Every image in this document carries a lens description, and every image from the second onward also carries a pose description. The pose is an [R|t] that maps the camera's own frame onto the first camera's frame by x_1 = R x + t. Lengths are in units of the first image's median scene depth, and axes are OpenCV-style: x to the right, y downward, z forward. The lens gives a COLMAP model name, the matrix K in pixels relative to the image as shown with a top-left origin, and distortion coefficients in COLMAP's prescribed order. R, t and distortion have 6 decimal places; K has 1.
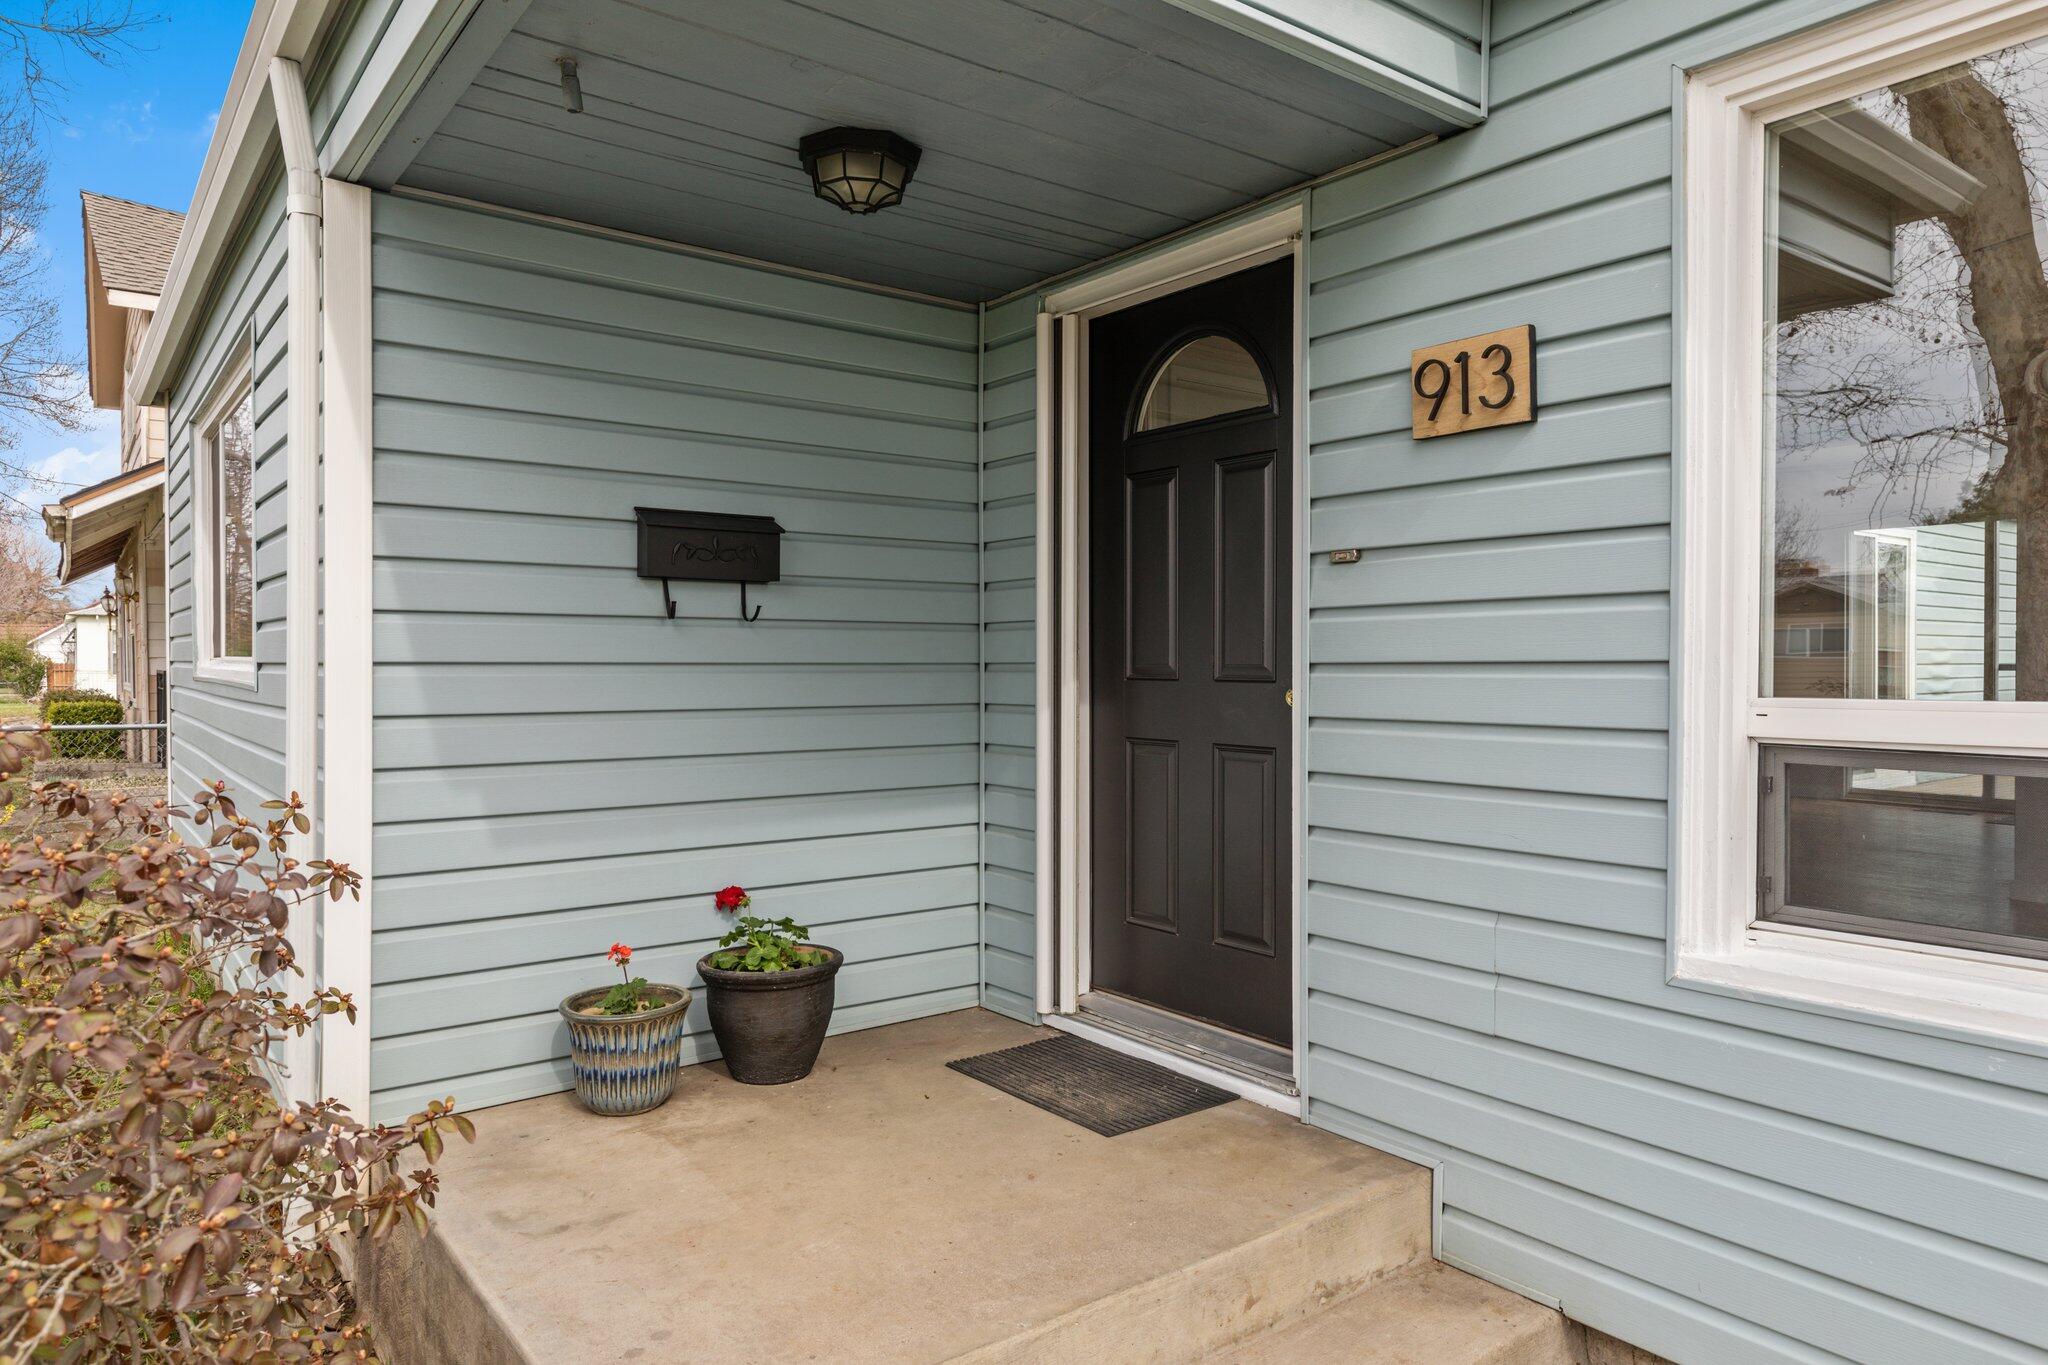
lens RADIAL K [[1290.1, 0, 1024.0], [0, 1290.1, 682.5], [0, 0, 1]] dist [0.005996, 0.000305]
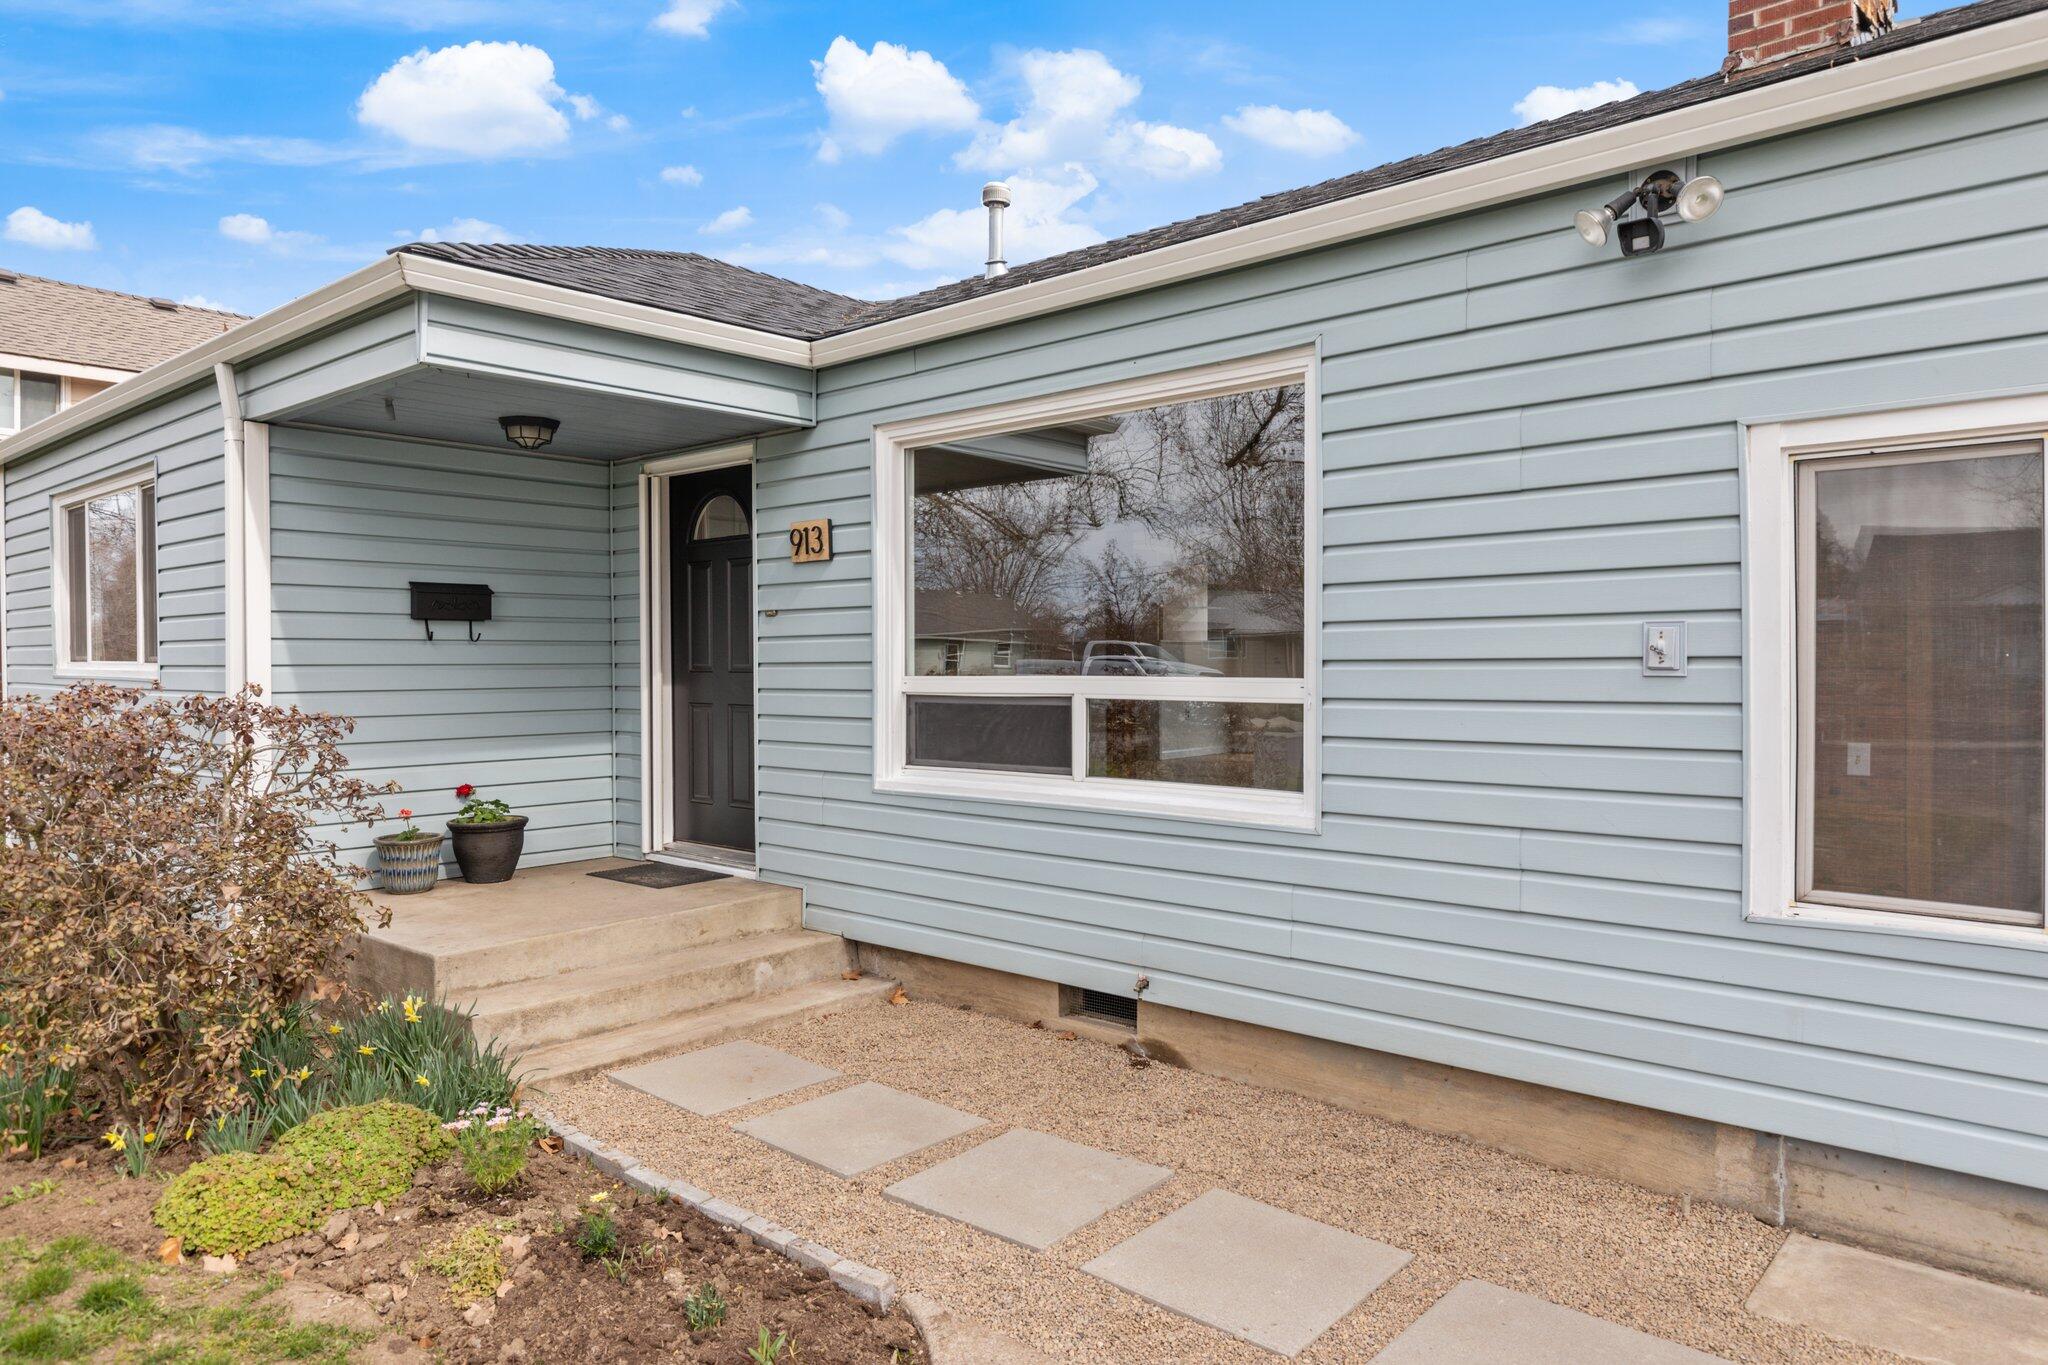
lens RADIAL K [[1290.1, 0, 1024.0], [0, 1290.1, 682.5], [0, 0, 1]] dist [0.005996, 0.000305]
pose [[0.980392, -0.007485, 0.196913, 0.213835], [0.007123, 0.999971, 0.002545, 0.013396], [-0.196927, -0.001092, 0.980418, -1.064458]]
